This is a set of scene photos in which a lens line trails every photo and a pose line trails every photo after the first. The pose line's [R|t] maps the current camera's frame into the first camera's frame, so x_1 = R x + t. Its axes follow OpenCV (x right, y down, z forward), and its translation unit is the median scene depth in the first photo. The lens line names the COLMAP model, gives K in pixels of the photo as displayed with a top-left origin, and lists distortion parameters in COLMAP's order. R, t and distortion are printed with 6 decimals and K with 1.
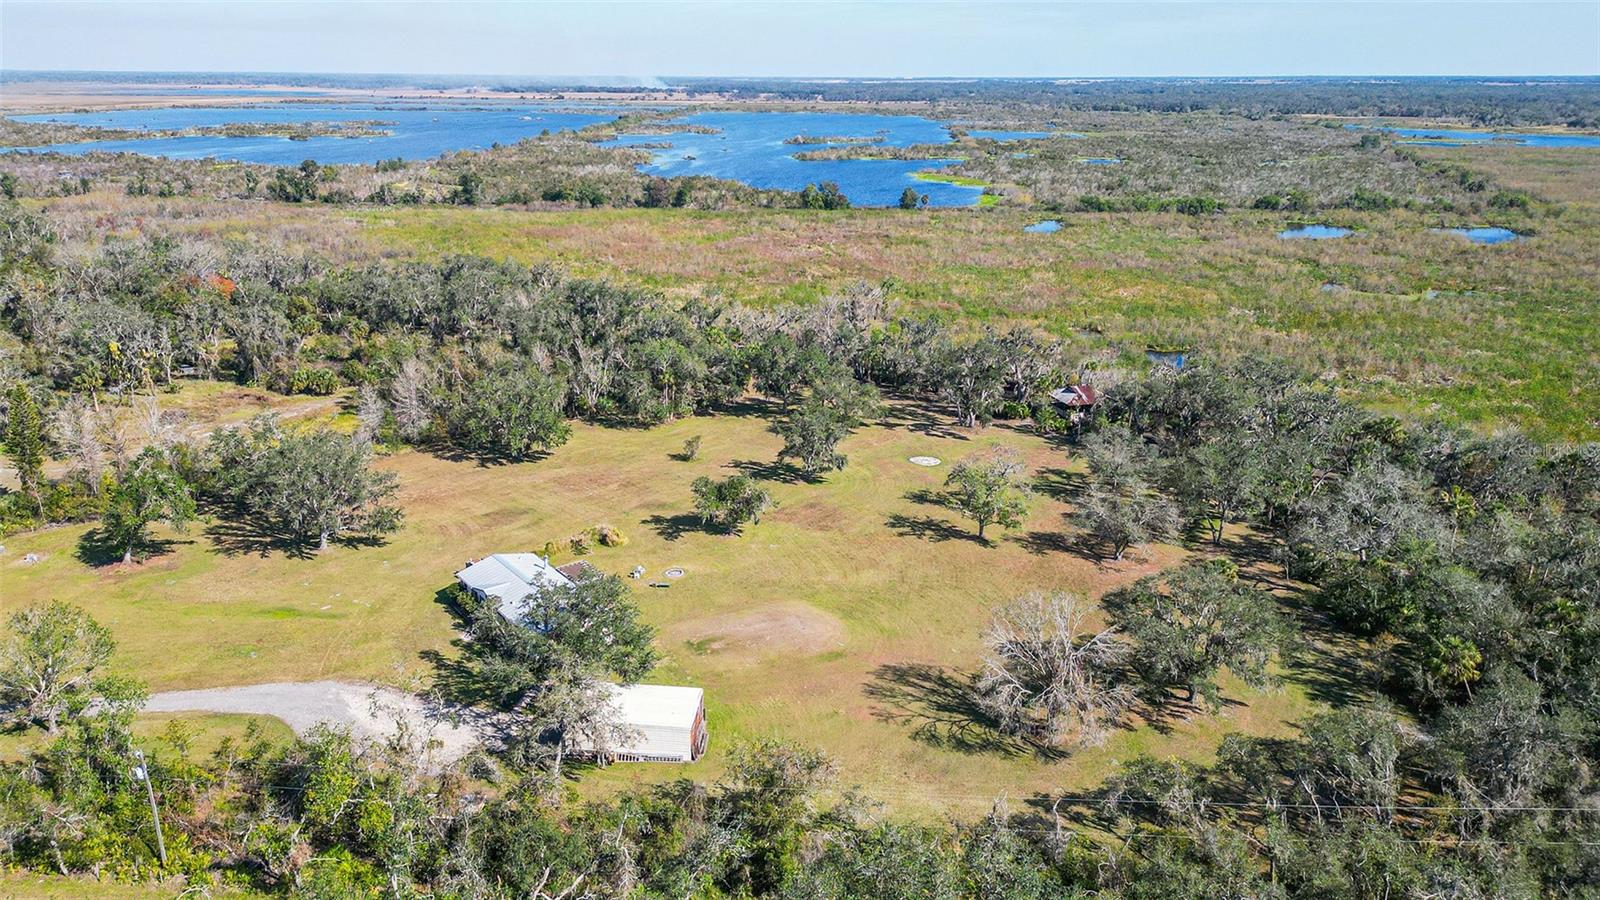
lens RADIAL K [[1155.2, 0, 802.6], [0, 1155.2, 448.6], [0, 0, 1]] dist [0.052751, -0.007469]
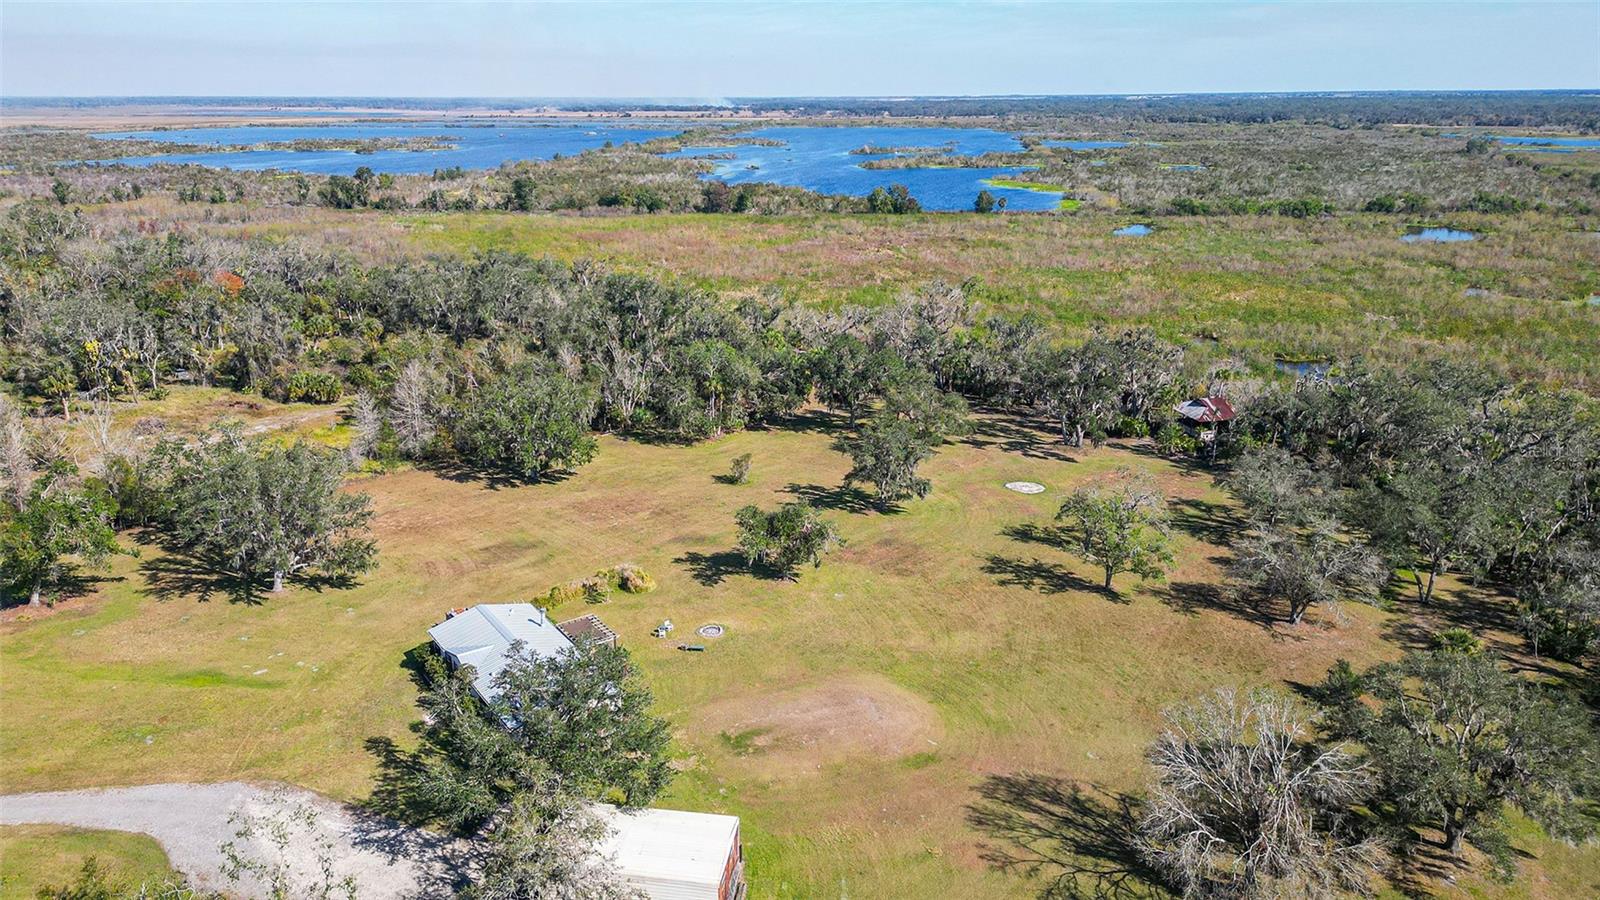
lens RADIAL K [[1155.2, 0, 795.2], [0, 1155.2, 447.5], [0, 0, 1]] dist [0.052751, -0.007469]
pose [[0.998145, 0.009403, -0.060154, -0.006399], [-0.010418, 0.999808, -0.016575, -0.002032], [0.059987, 0.017171, 0.998051, 0.157680]]
